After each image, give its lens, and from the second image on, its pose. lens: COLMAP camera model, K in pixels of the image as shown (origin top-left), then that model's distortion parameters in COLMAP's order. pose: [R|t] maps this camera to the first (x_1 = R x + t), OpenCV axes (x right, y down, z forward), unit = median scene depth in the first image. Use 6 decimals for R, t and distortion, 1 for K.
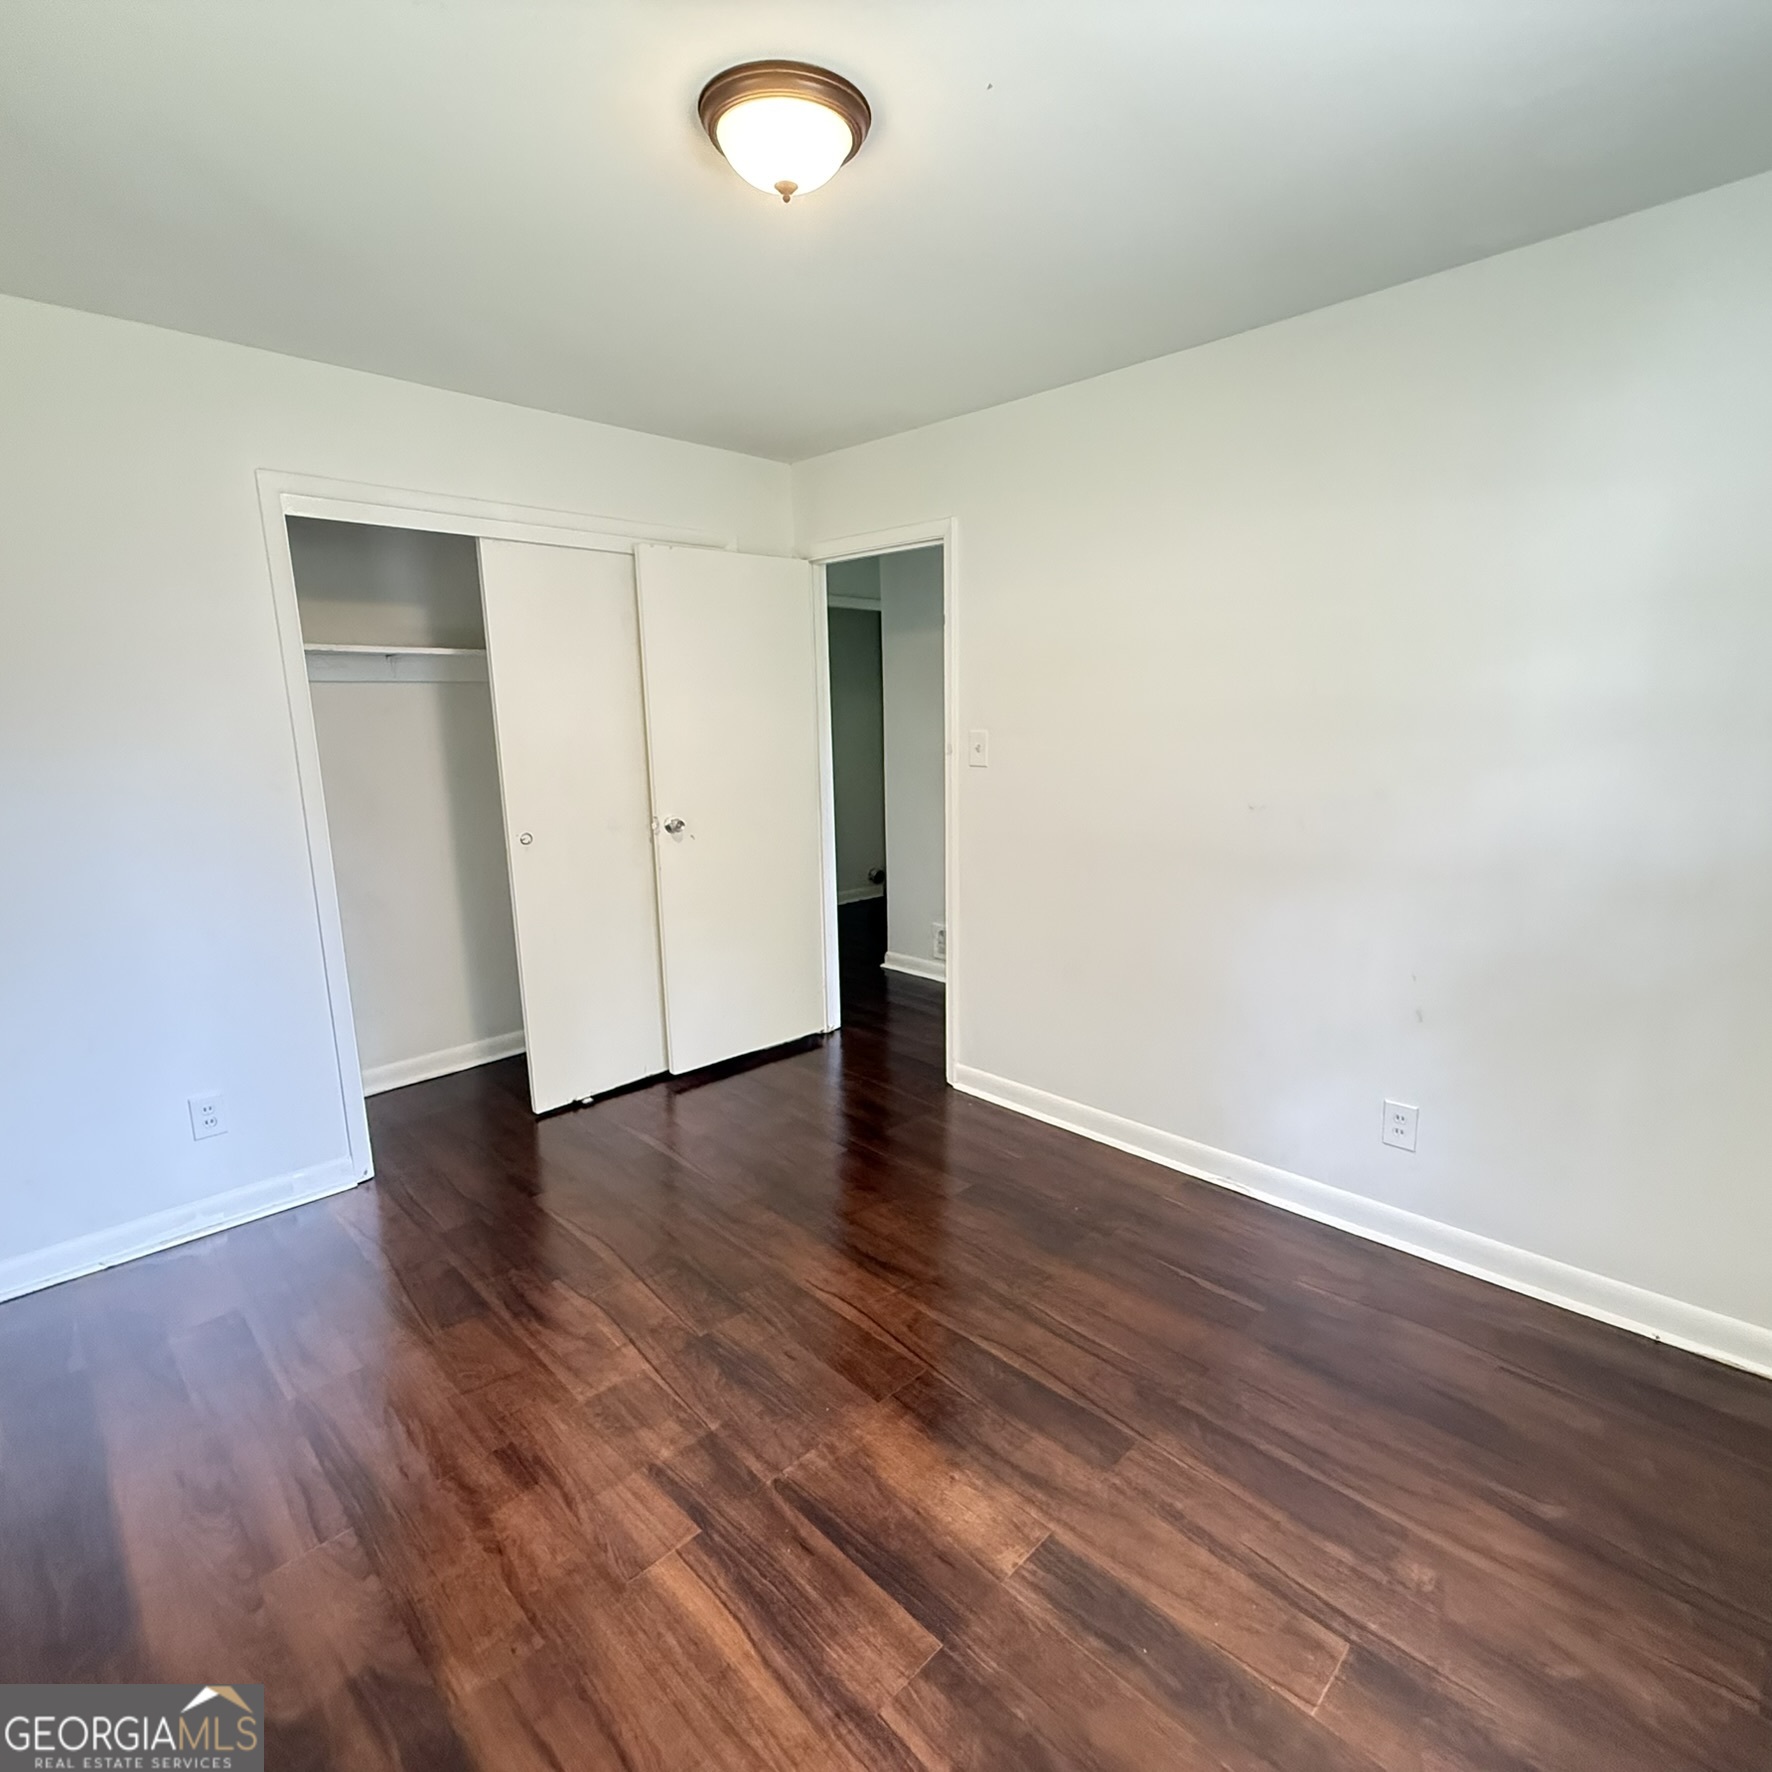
lens RADIAL K [[950.9, 0, 883.4], [0, 950.9, 882.6], [0, 0, 1]] dist [0.004300, -0.001475]
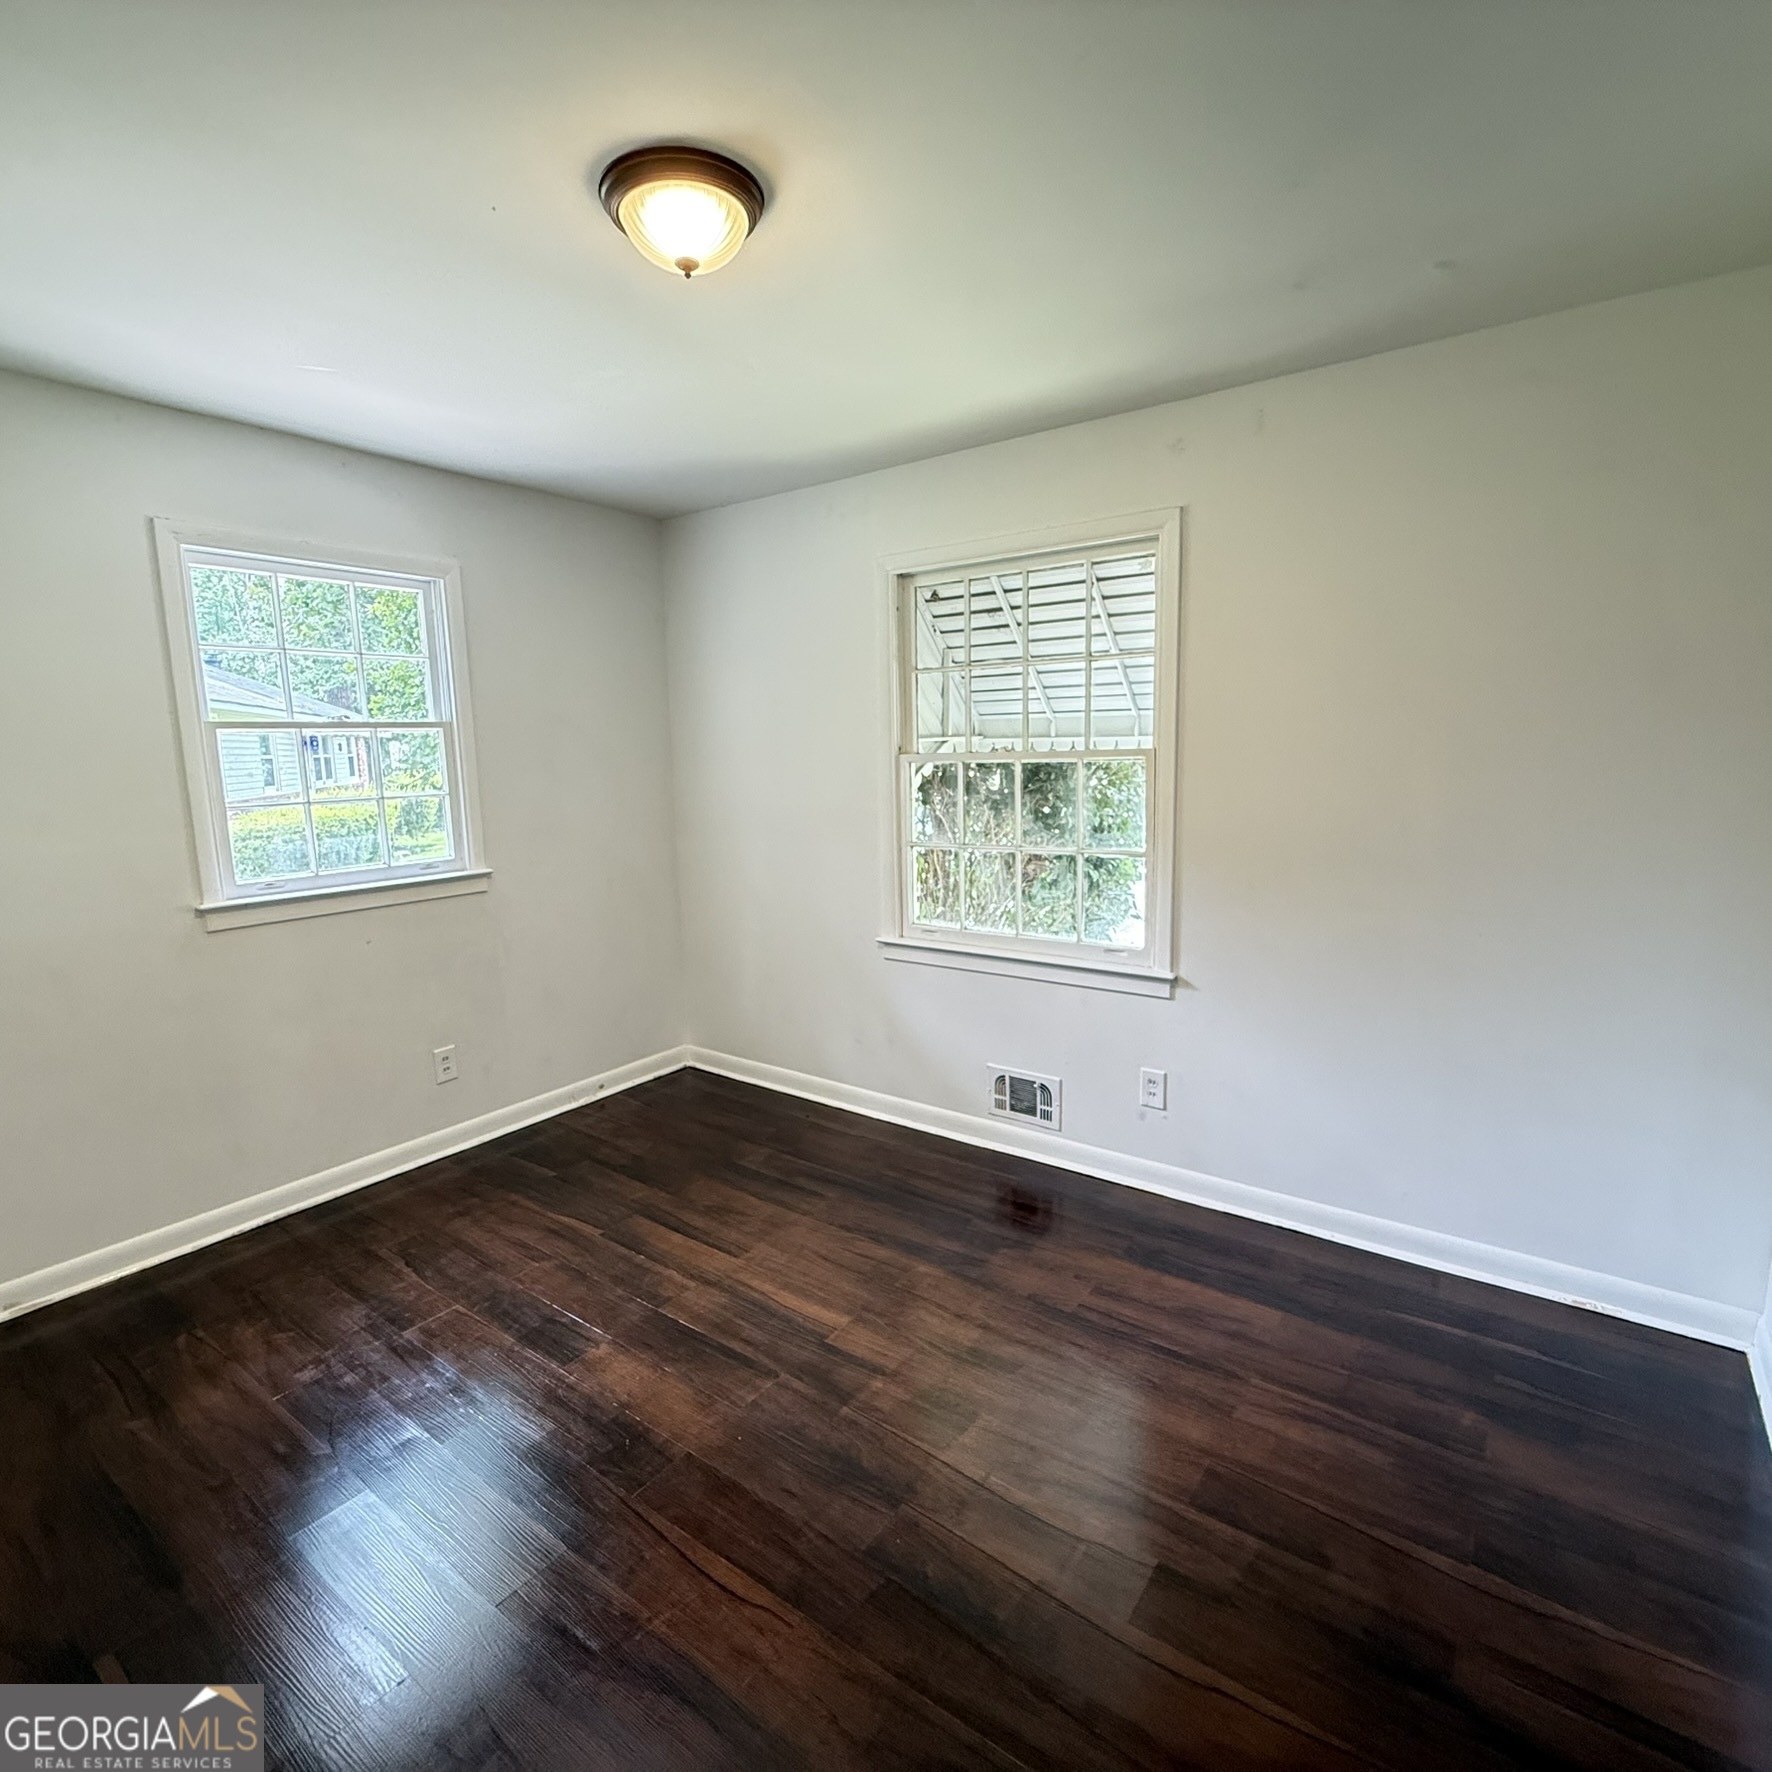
lens RADIAL K [[950.9, 0, 883.4], [0, 950.9, 882.6], [0, 0, 1]] dist [0.004300, -0.001475]
pose [[-0.987345, 0.059219, -0.147113, -0.110409], [0.009228, 0.947543, 0.319494, -0.382398], [0.158316, 0.314093, -0.936099, 2.067174]]
